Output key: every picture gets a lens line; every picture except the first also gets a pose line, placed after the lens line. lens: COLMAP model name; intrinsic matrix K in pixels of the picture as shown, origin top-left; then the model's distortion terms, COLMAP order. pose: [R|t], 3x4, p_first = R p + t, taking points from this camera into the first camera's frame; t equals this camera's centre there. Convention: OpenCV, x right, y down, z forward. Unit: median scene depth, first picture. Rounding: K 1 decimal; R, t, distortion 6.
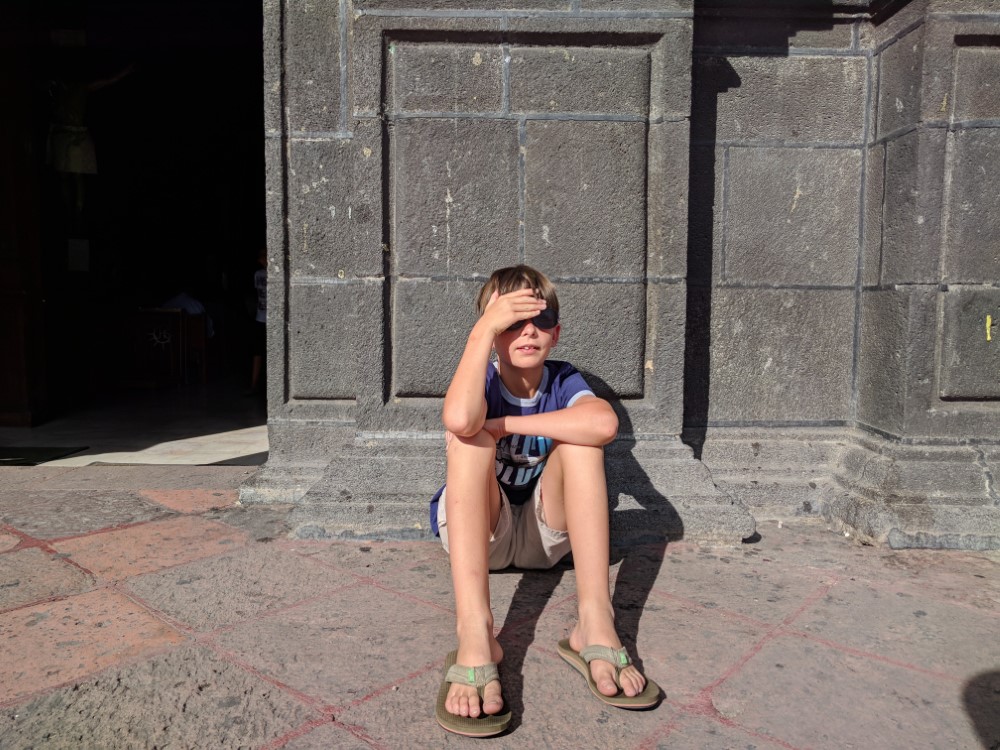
lens RADIAL K [[748.8, 0, 500.7], [0, 748.8, 374.8], [0, 0, 1]] dist [0.012662, 0.014357]
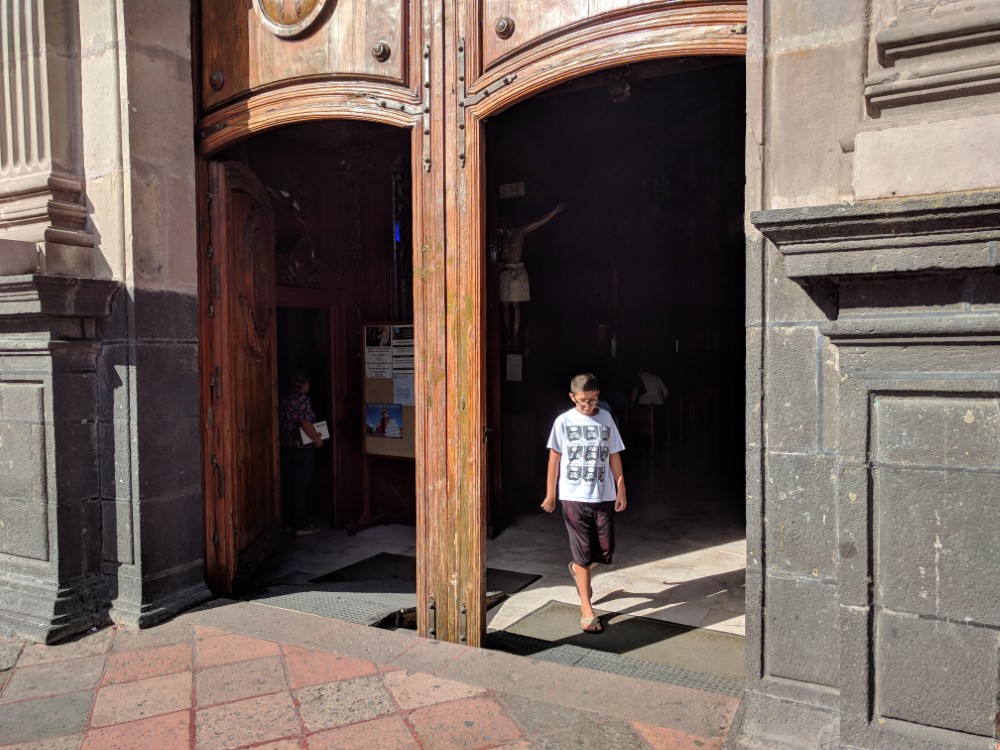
lens RADIAL K [[748.8, 0, 498.4], [0, 748.8, 375.1], [0, 0, 1]] dist [0.012662, 0.014357]
pose [[0.883285, -0.003483, -0.468823, -0.115399], [-0.019762, 0.998807, -0.044653, -0.407243], [0.468419, 0.048706, 0.882163, -0.243133]]
